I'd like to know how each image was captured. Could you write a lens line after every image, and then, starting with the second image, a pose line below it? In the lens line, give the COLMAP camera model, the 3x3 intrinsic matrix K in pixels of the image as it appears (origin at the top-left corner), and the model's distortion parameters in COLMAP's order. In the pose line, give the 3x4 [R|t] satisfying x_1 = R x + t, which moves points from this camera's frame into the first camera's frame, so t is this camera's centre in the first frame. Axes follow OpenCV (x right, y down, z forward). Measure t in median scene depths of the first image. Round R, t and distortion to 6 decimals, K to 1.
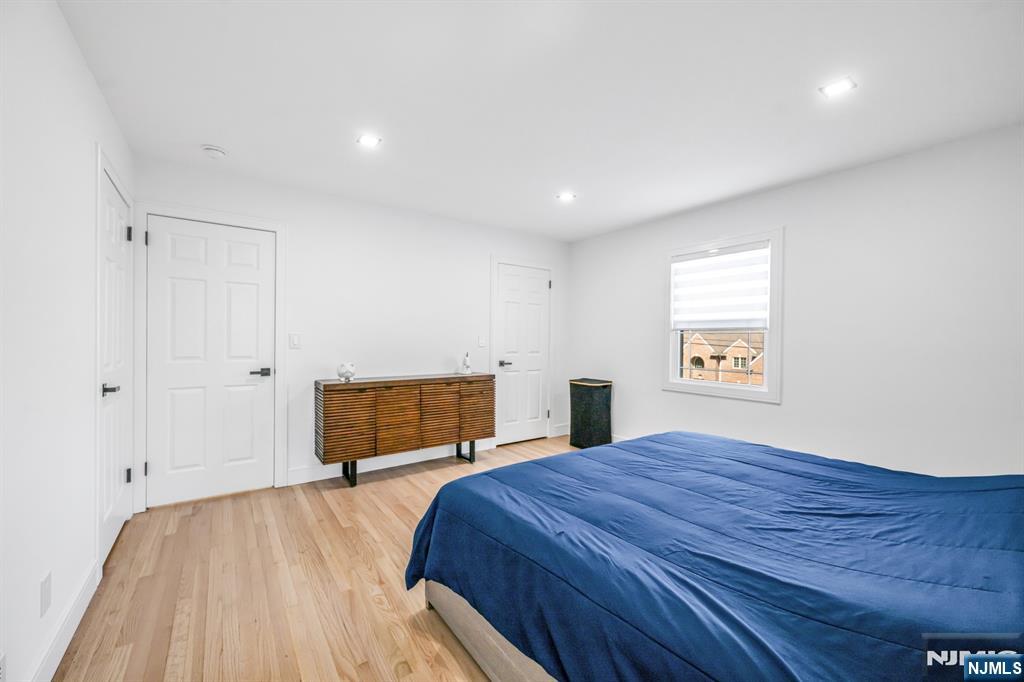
lens RADIAL K [[405.3, 0, 512.0], [0, 405.3, 341.0], [0, 0, 1]] dist [-0.005550, -0.000016]
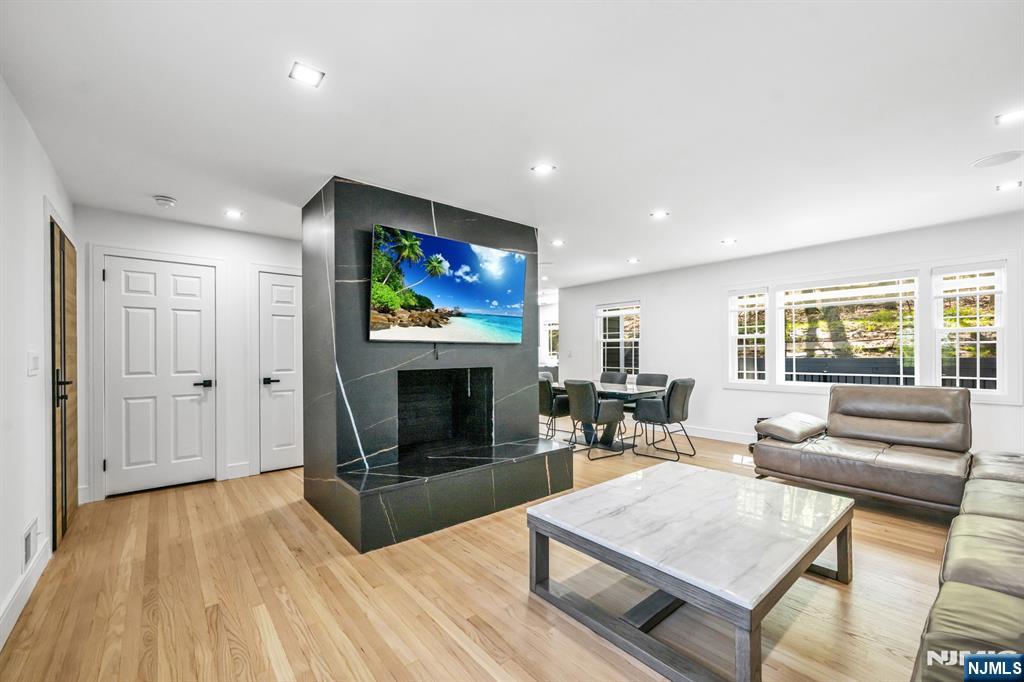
lens RADIAL K [[405.3, 0, 512.0], [0, 405.3, 341.0], [0, 0, 1]] dist [-0.005550, -0.000016]
pose [[0.893584, -0.030009, -0.447892, 0.654370], [0.025136, 0.999543, -0.016821, -0.003624], [0.448192, 0.003773, 0.893930, 0.375148]]
